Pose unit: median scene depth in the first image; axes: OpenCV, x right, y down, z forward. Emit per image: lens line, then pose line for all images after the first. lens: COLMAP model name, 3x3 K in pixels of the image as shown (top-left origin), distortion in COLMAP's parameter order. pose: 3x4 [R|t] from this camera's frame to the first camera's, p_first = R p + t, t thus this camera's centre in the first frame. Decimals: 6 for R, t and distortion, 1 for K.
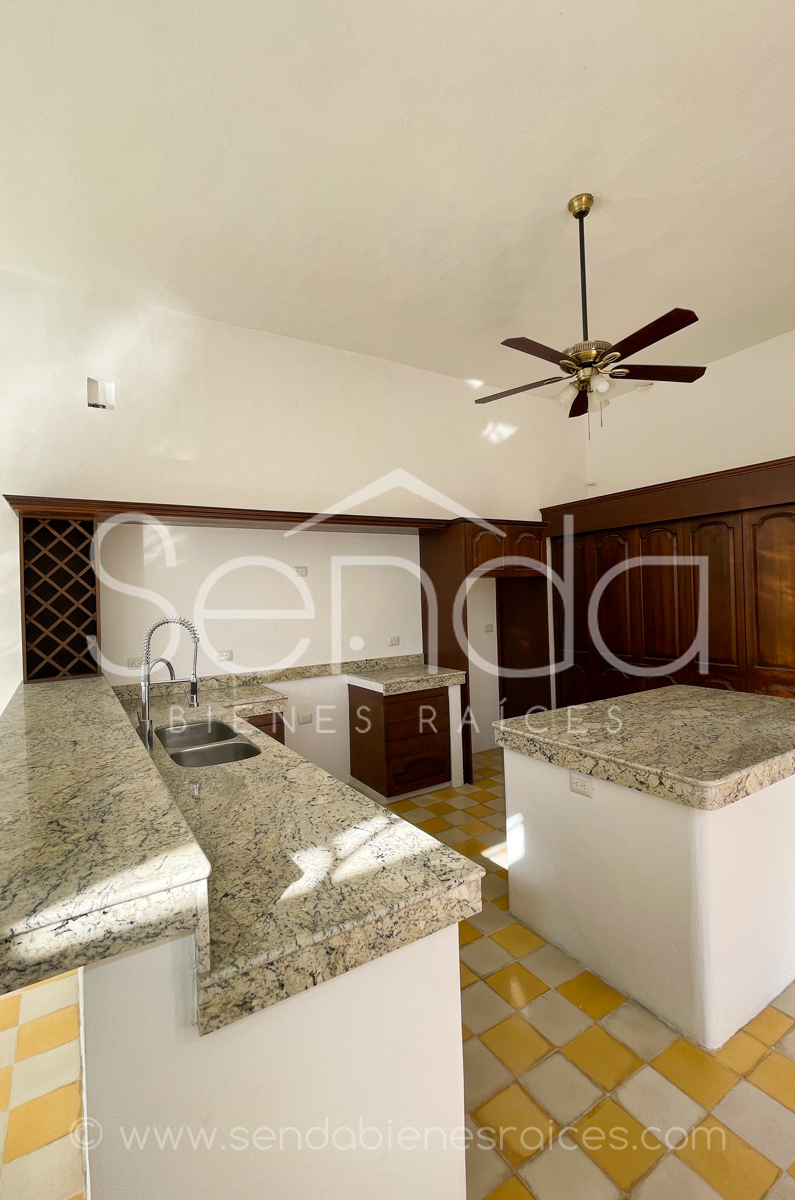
lens RADIAL K [[536.8, 0, 397.1], [0, 536.8, 593.5], [0, 0, 1]] dist [0.001605, 0.000023]
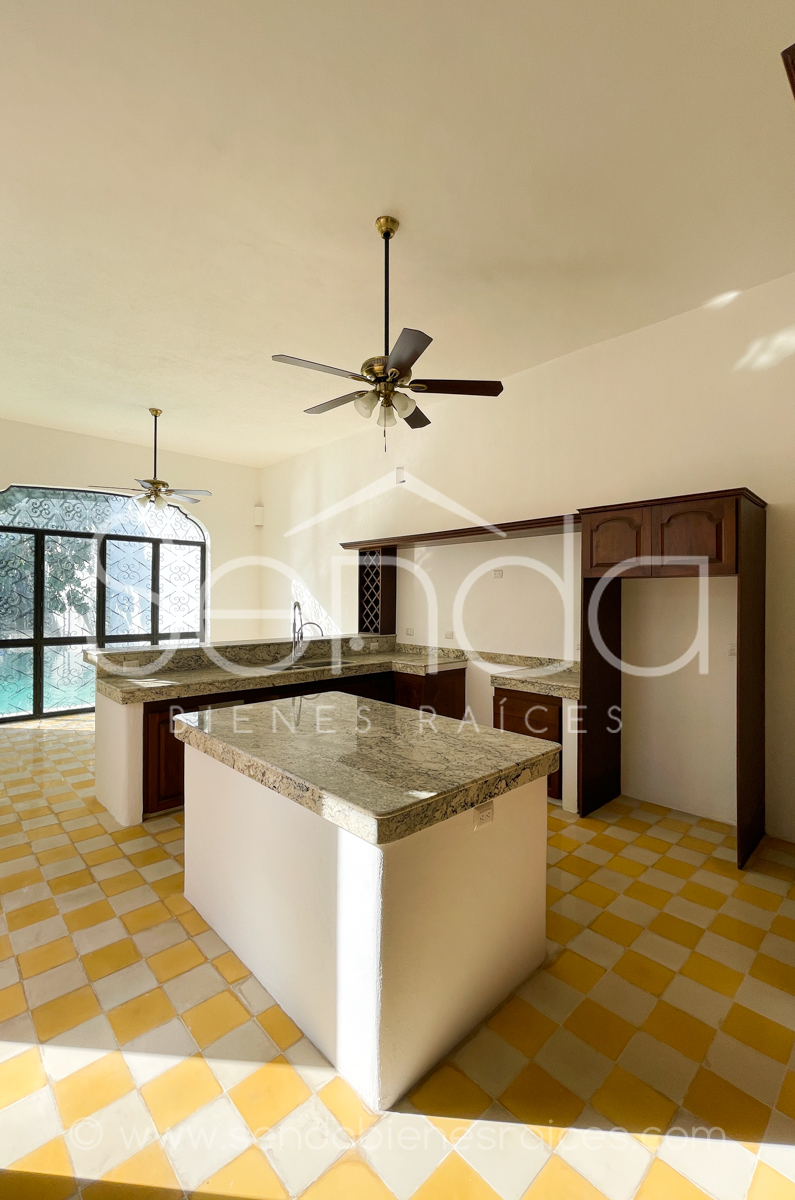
lens RADIAL K [[513.4, 0, 387.9], [0, 513.4, 595.3], [0, 0, 1]] dist [-0.003747, 0.003493]
pose [[0.178521, 0.029794, -0.983485, 1.000673], [-0.008300, 0.999551, 0.028775, -0.026779], [0.983901, 0.003026, 0.178688, 0.613540]]
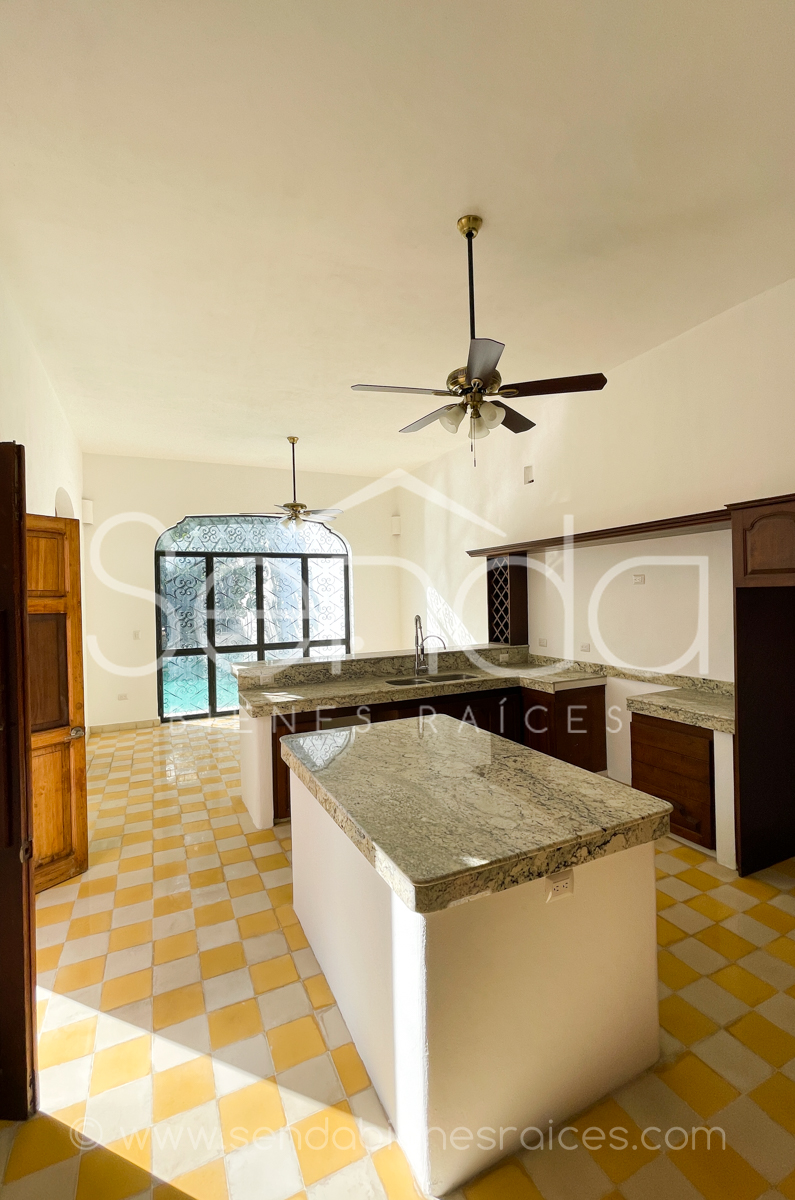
lens RADIAL K [[513.4, 0, 387.7], [0, 513.4, 596.2], [0, 0, 1]] dist [-0.003747, 0.003493]
pose [[-0.128890, 0.037602, -0.990946, 0.976923], [0.033325, 0.998881, 0.033568, -0.064533], [0.991099, -0.028697, -0.129999, 0.710679]]
